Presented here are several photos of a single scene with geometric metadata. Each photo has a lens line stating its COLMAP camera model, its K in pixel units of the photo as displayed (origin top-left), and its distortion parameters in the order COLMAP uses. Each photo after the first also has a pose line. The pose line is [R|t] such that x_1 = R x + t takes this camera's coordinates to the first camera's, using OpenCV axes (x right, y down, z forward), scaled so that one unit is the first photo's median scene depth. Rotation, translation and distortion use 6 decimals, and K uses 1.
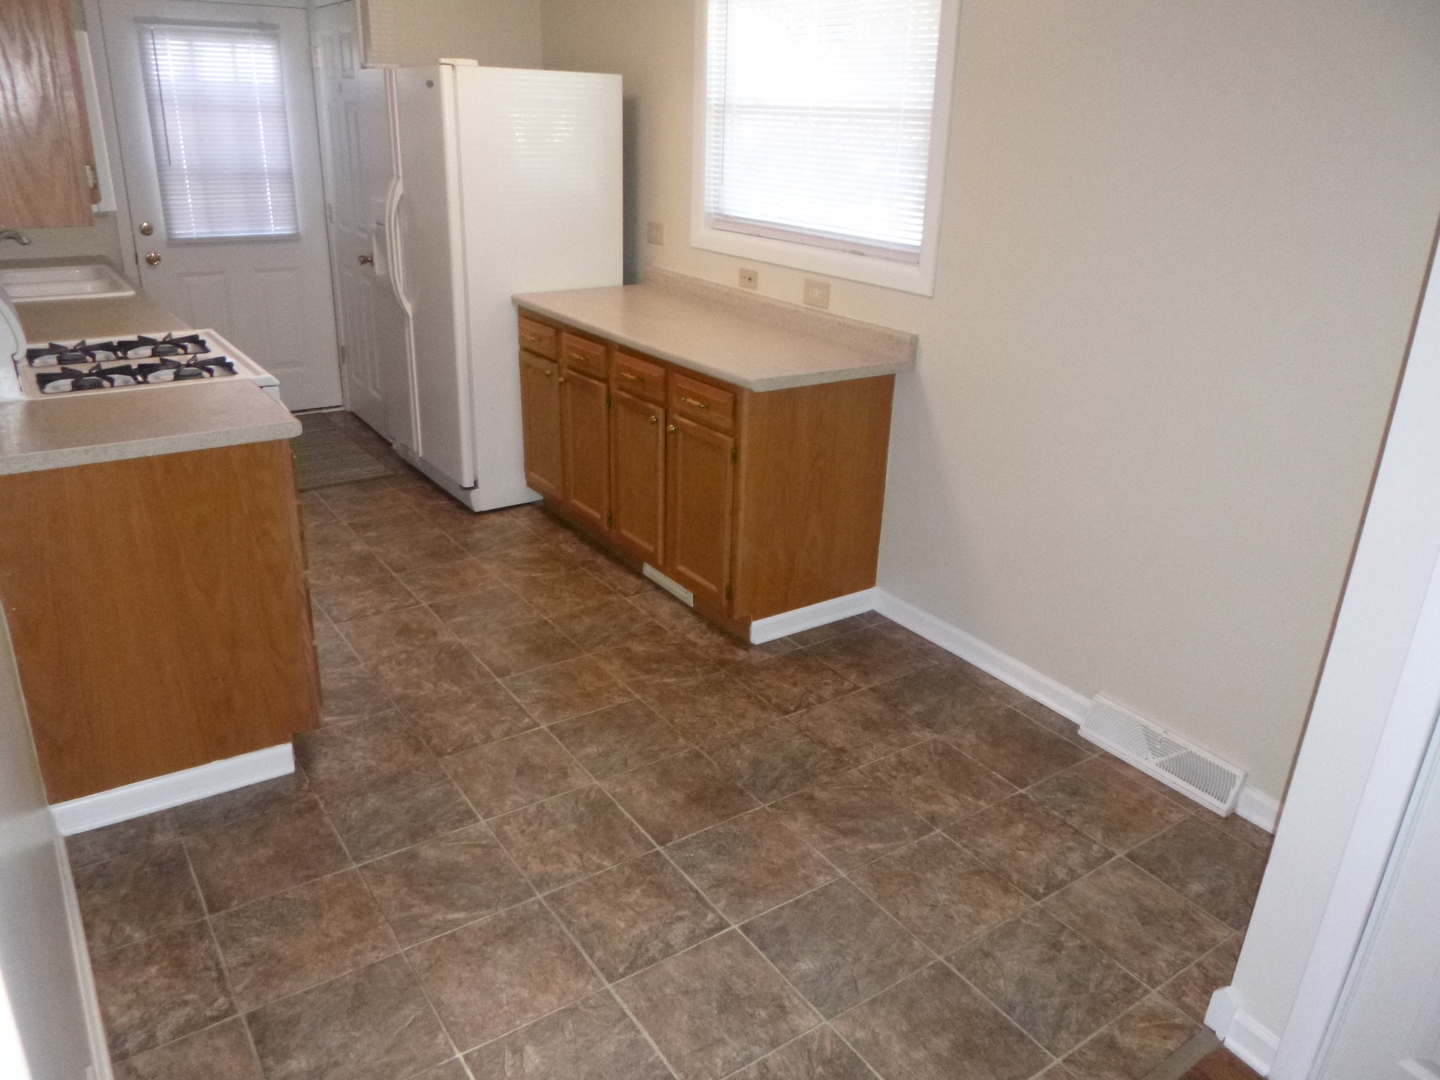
lens RADIAL K [[1057.7, 0, 737.7], [0, 1057.7, 511.0], [0, 0, 1]] dist [0.006455, -0.046516]
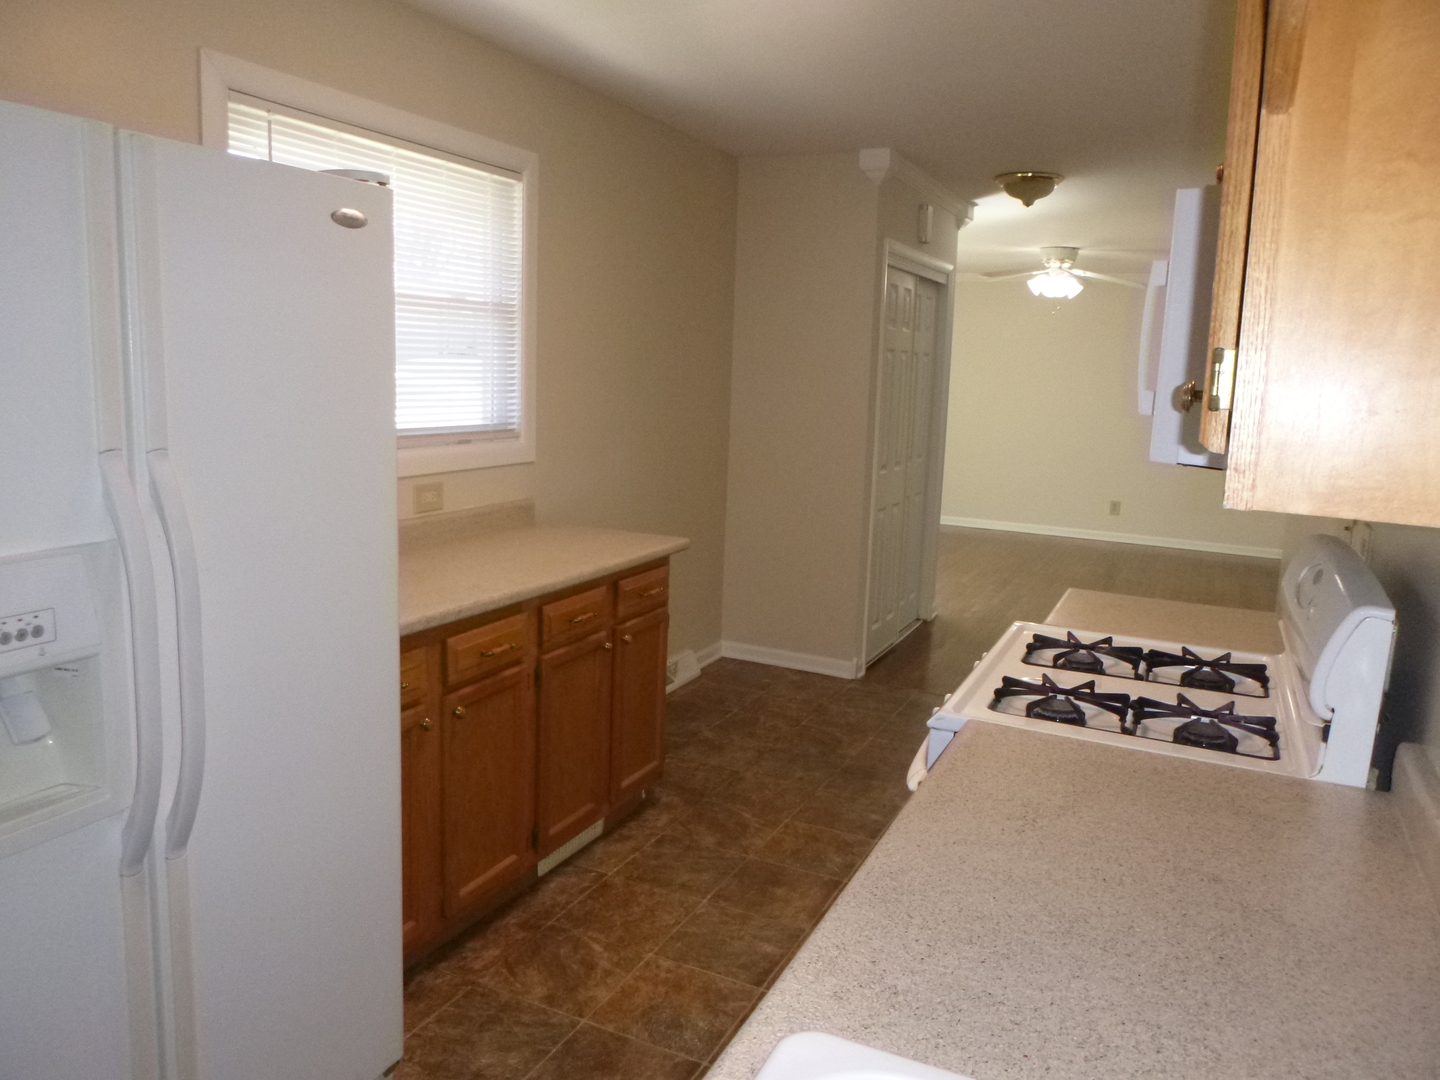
lens RADIAL K [[1084.8, 0, 736.8], [0, 1084.8, 508.6], [0, 0, 1]] dist [0.003347, -0.003542]
pose [[-0.501172, -0.173030, 0.847872, -0.765979], [0.245278, 0.911218, 0.330939, -0.402220], [-0.829859, 0.373822, -0.414236, 1.081727]]
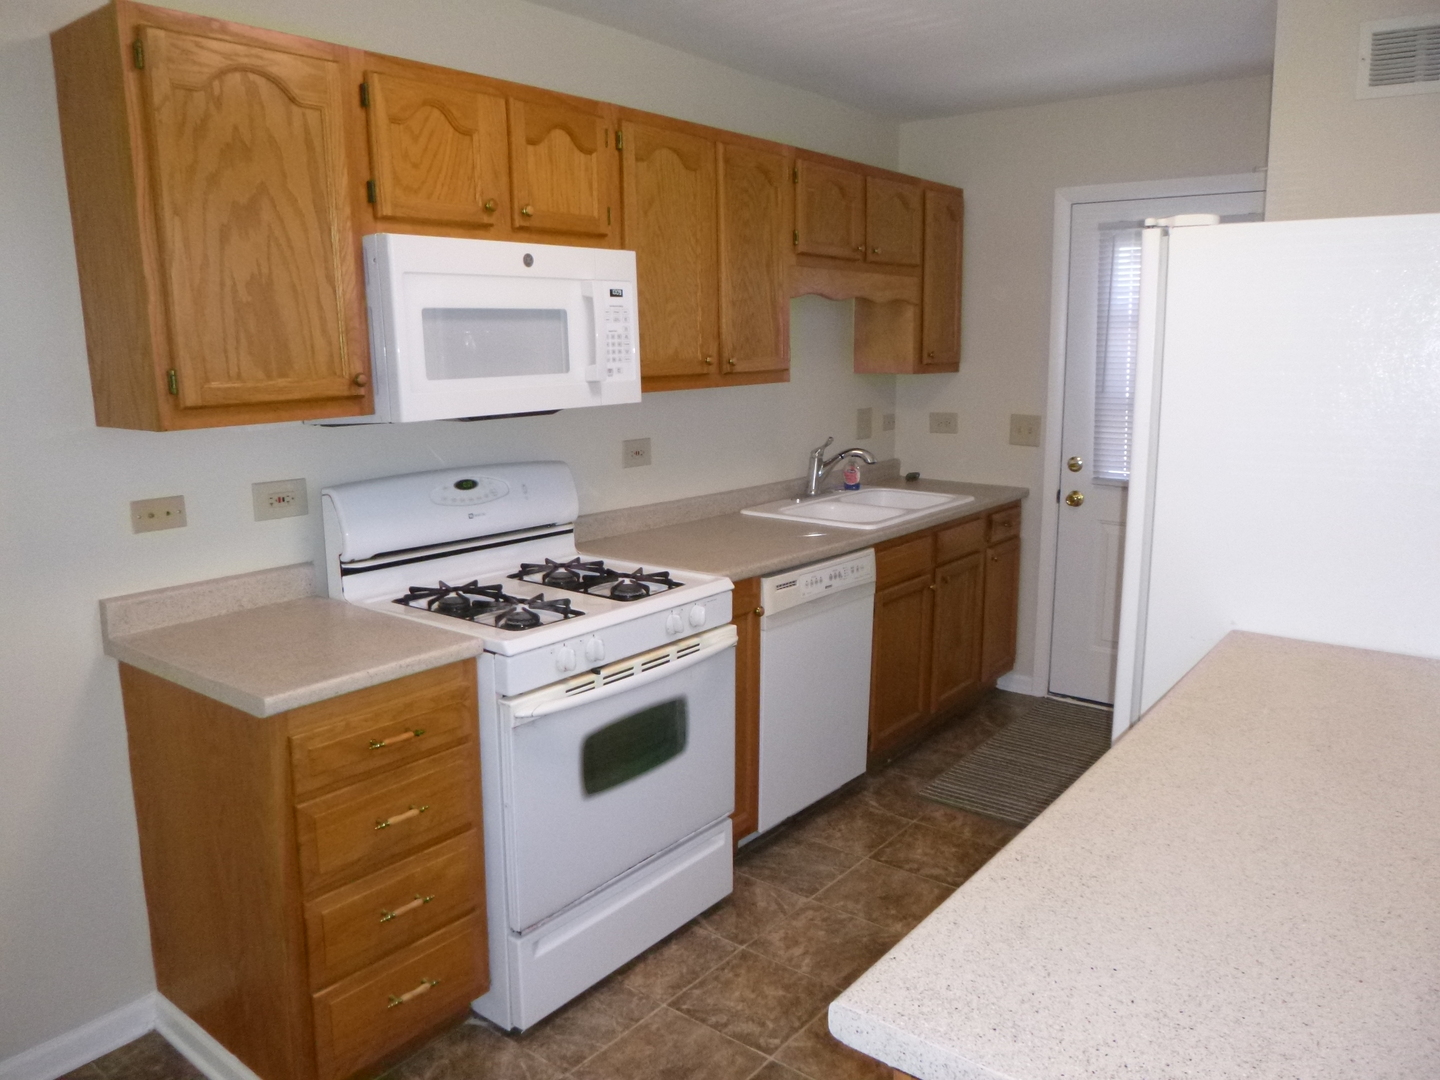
lens RADIAL K [[1064.6, 0, 720.0], [0, 1064.6, 540.0], [0, 0, 1]] dist [-0.039482, -0.007348]
pose [[0.273191, 0.140591, -0.951631, 0.227379], [-0.318689, 0.946625, 0.048363, -0.202219], [0.907637, 0.290062, 0.303414, 0.629973]]
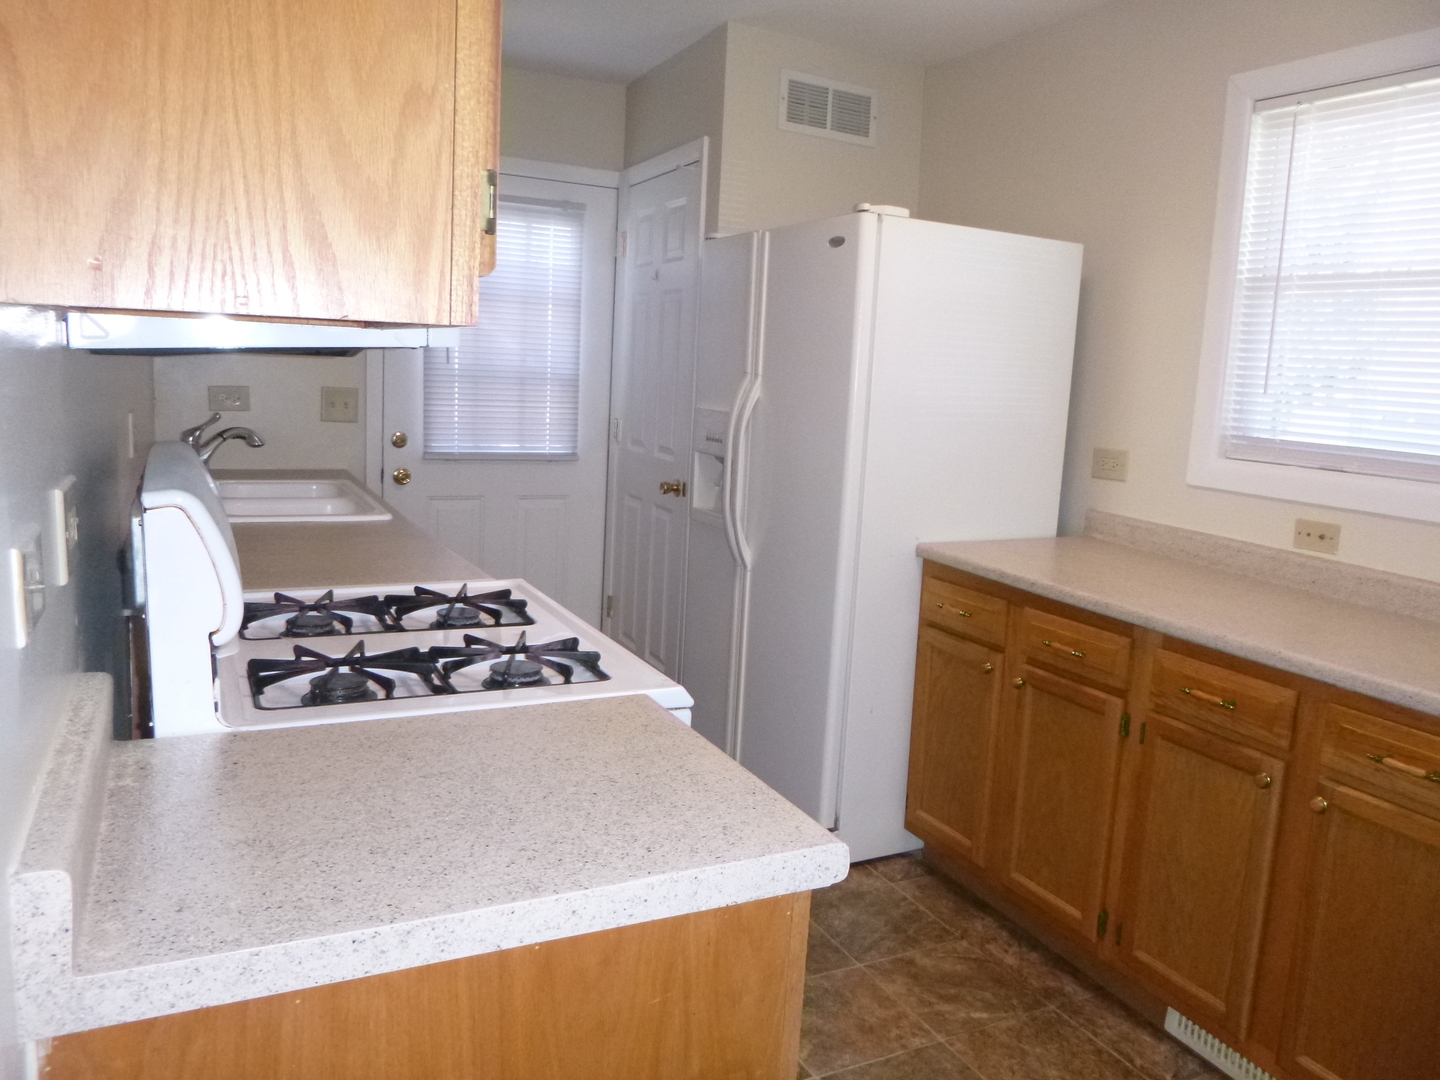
lens RADIAL K [[1055.9, 0, 720.0], [0, 1055.9, 540.0], [0, 0, 1]] dist [-0.048487, -0.003706]
pose [[0.986467, 0.043471, -0.158091, -0.245248], [-0.074392, 0.977919, -0.195297, -0.071414], [0.146111, 0.204415, 0.967919, 0.356166]]
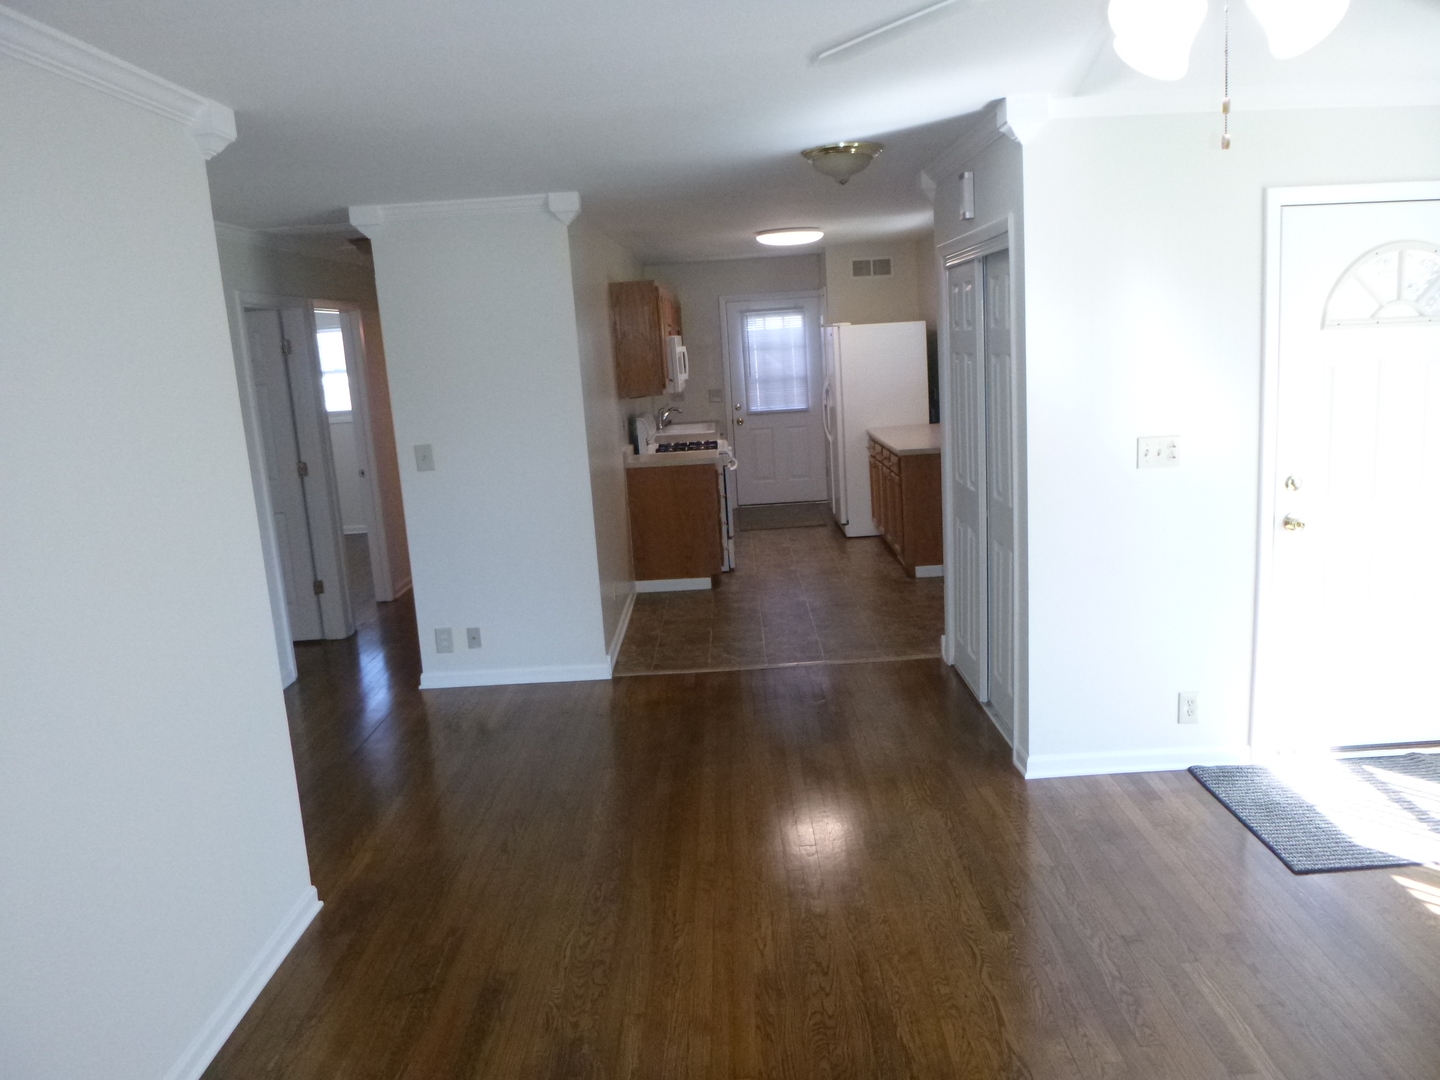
lens RADIAL K [[1084.3, 0, 721.2], [0, 1084.3, 532.9], [0, 0, 1]] dist [-0.075587, 0.025579]
pose [[0.802950, 0.022512, -0.595621, 0.853566], [-0.121264, 0.984557, -0.126262, 0.308171], [0.583581, 0.173610, 0.793280, -0.825164]]
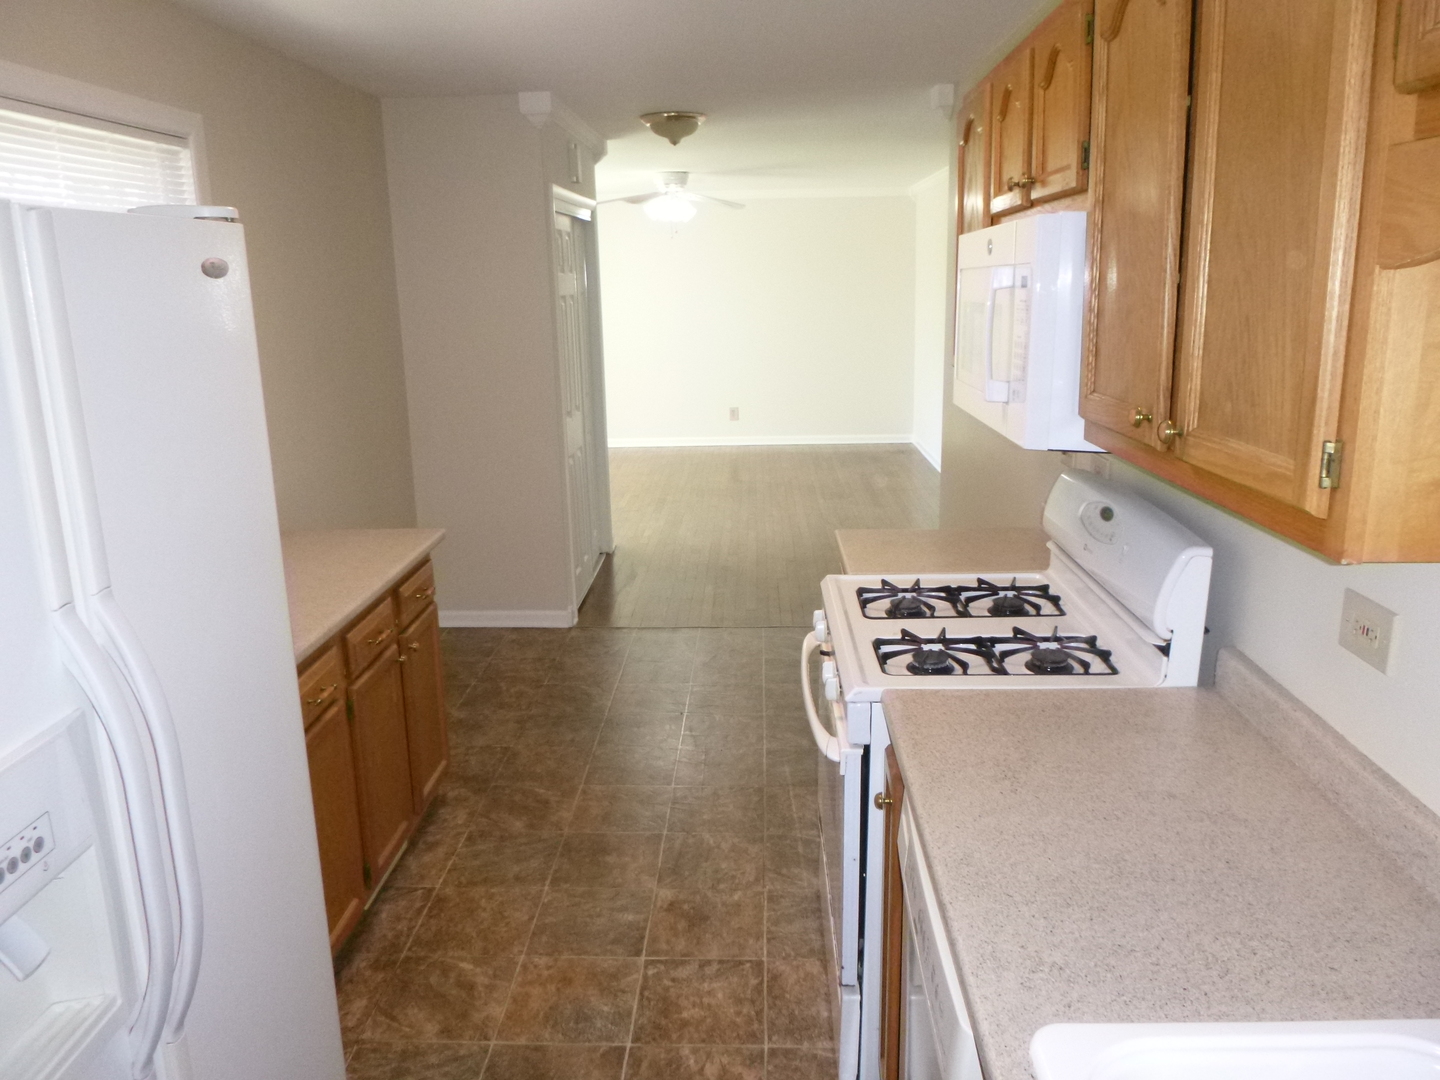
lens RADIAL K [[1084.8, 0, 736.8], [0, 1084.8, 508.6], [0, 0, 1]] dist [0.003347, -0.003542]
pose [[-0.804175, -0.151245, 0.574829, -0.668176], [0.195201, 0.846248, 0.495743, -0.487016], [-0.561426, 0.510871, -0.651008, 1.174830]]
